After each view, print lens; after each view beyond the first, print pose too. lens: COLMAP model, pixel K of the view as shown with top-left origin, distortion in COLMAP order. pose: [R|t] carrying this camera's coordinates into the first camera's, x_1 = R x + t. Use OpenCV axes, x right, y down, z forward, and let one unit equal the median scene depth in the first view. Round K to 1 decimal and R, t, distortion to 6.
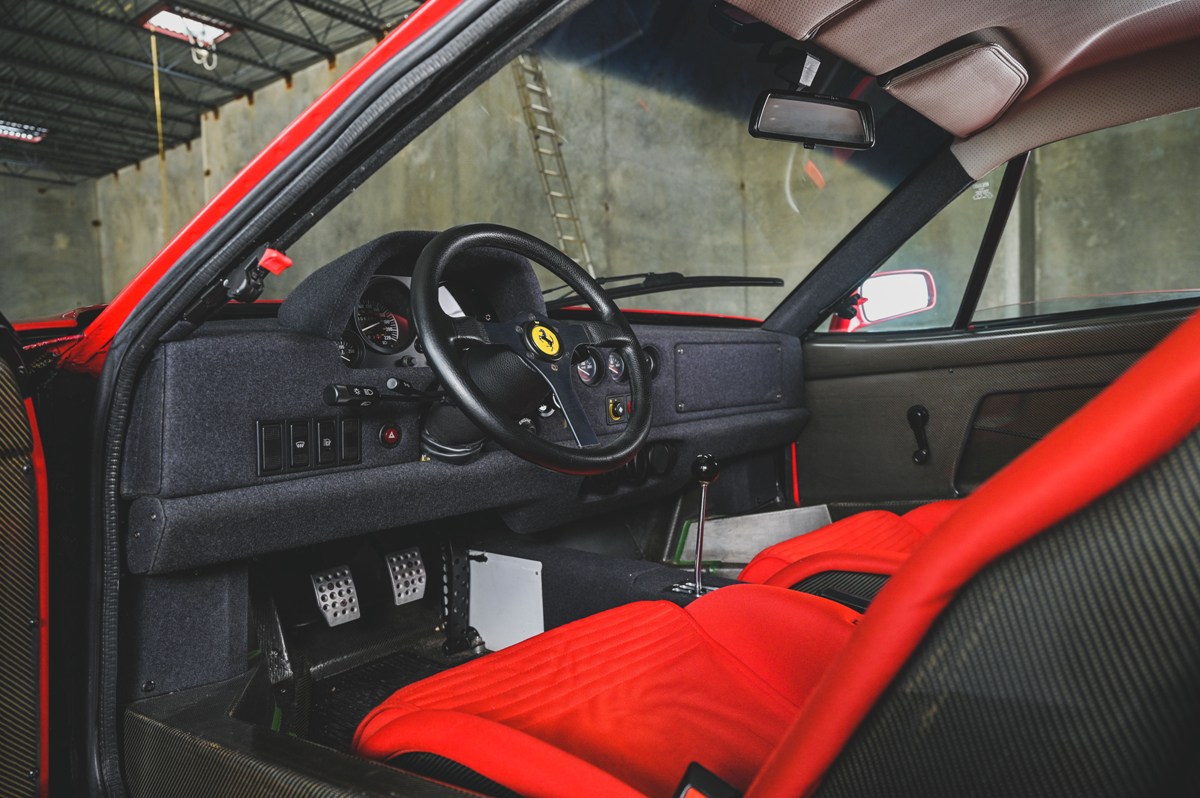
lens RADIAL K [[803.8, 0, 600.0], [0, 803.8, 401.6], [0, 0, 1]] dist [-0.004306, 0.009691]
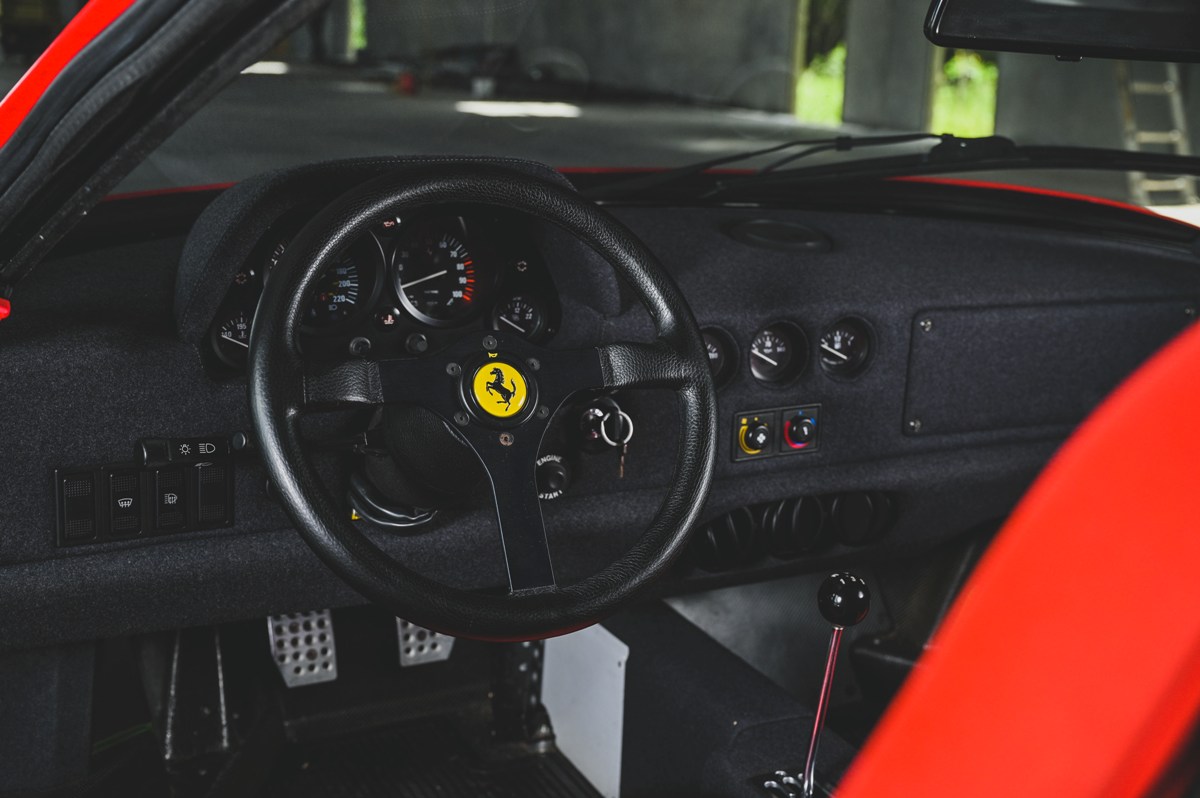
lens RADIAL K [[1455.3, 0, 595.5], [0, 1455.3, 394.7], [0, 0, 1]] dist [-0.003986, 0.000000]
pose [[0.922392, 0.162051, -0.350617, 0.304002], [-0.091875, 0.973730, 0.208346, -0.247179], [0.375169, -0.159964, 0.913050, 0.047673]]
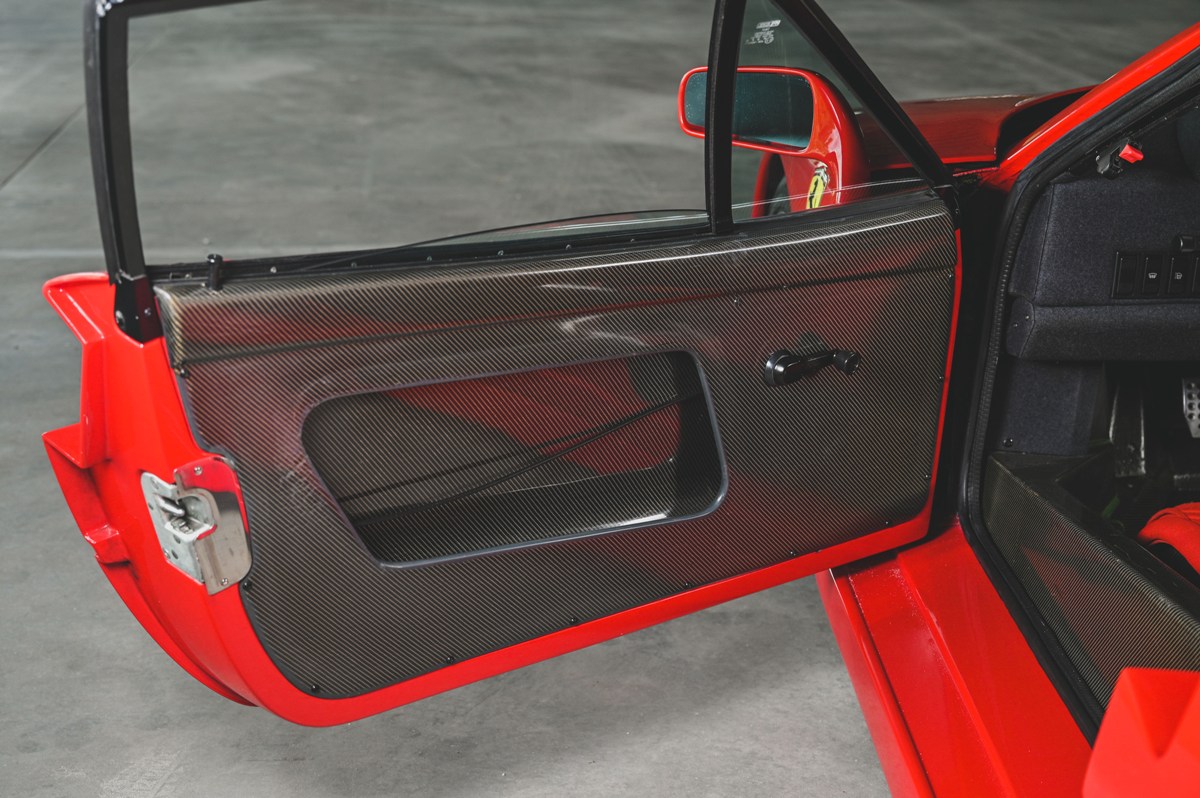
lens RADIAL K [[1846.3, 0, 599.0], [0, 1846.3, 400.8], [0, 0, 1]] dist [-0.011825, 0.000000]
pose [[0.697598, 0.259511, -0.667840, 0.655272], [-0.069994, 0.952326, 0.296945, -0.377442], [0.713062, -0.160403, 0.682505, -1.025479]]
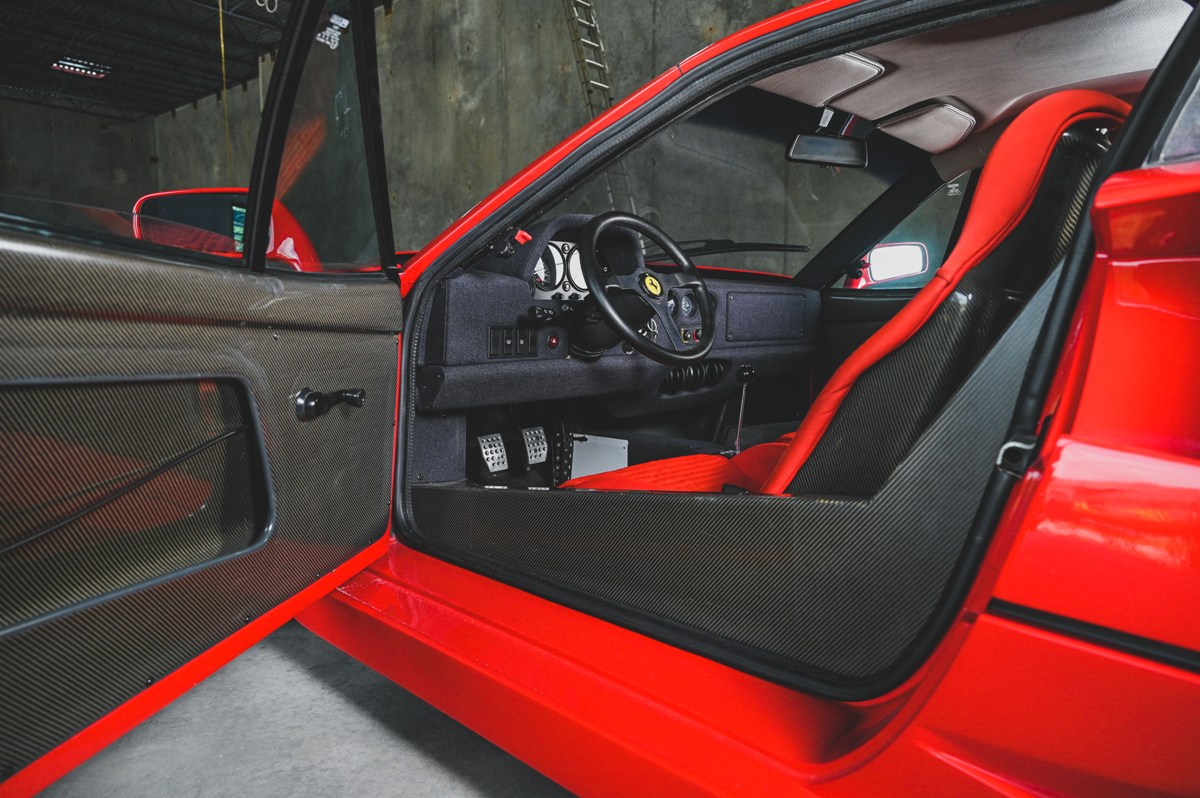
lens RADIAL K [[803.8, 0, 598.7], [0, 803.8, 396.3], [0, 0, 1]] dist [-0.004306, 0.009691]
pose [[0.998352, 0.040309, -0.040835, -0.084355], [-0.038013, 0.997734, 0.055515, 0.051138], [0.042981, -0.053872, 0.997622, -0.537900]]
